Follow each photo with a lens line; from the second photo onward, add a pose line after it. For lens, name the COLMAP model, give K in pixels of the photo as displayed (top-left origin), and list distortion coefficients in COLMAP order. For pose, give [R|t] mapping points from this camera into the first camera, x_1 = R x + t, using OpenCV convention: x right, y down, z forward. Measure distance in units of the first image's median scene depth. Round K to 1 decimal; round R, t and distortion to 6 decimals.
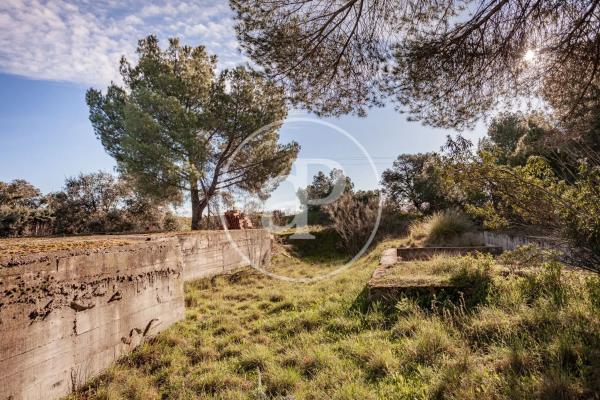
lens RADIAL K [[344.1, 0, 305.2], [0, 344.1, 199.1], [0, 0, 1]] dist [-0.022702, 0.022222]
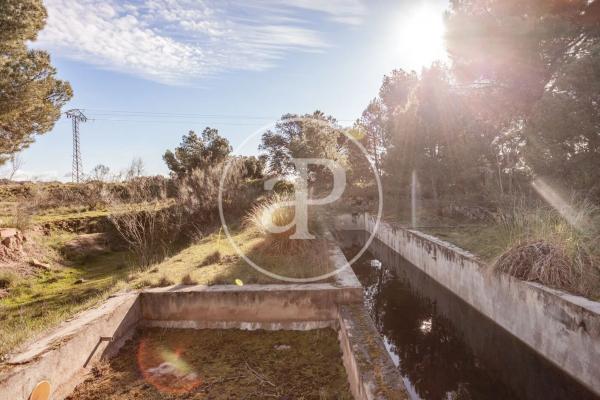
lens RADIAL K [[344.1, 0, 297.7], [0, 344.1, 198.1], [0, 0, 1]] dist [-0.022702, 0.022222]
pose [[0.968946, 0.002280, 0.247263, 0.094115], [-0.026541, 0.995139, 0.094832, -0.005344], [-0.245845, -0.098450, 0.964297, 0.148562]]
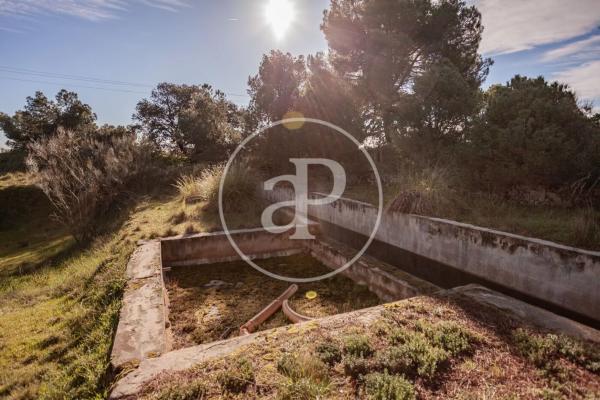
lens RADIAL K [[344.1, 0, 301.9], [0, 344.1, 202.5], [0, 0, 1]] dist [-0.022702, 0.022222]
pose [[0.791016, -0.059591, 0.608886, 0.032537], [-0.053132, 0.984793, 0.165406, -0.003673], [-0.609484, -0.163191, 0.775821, 0.125929]]
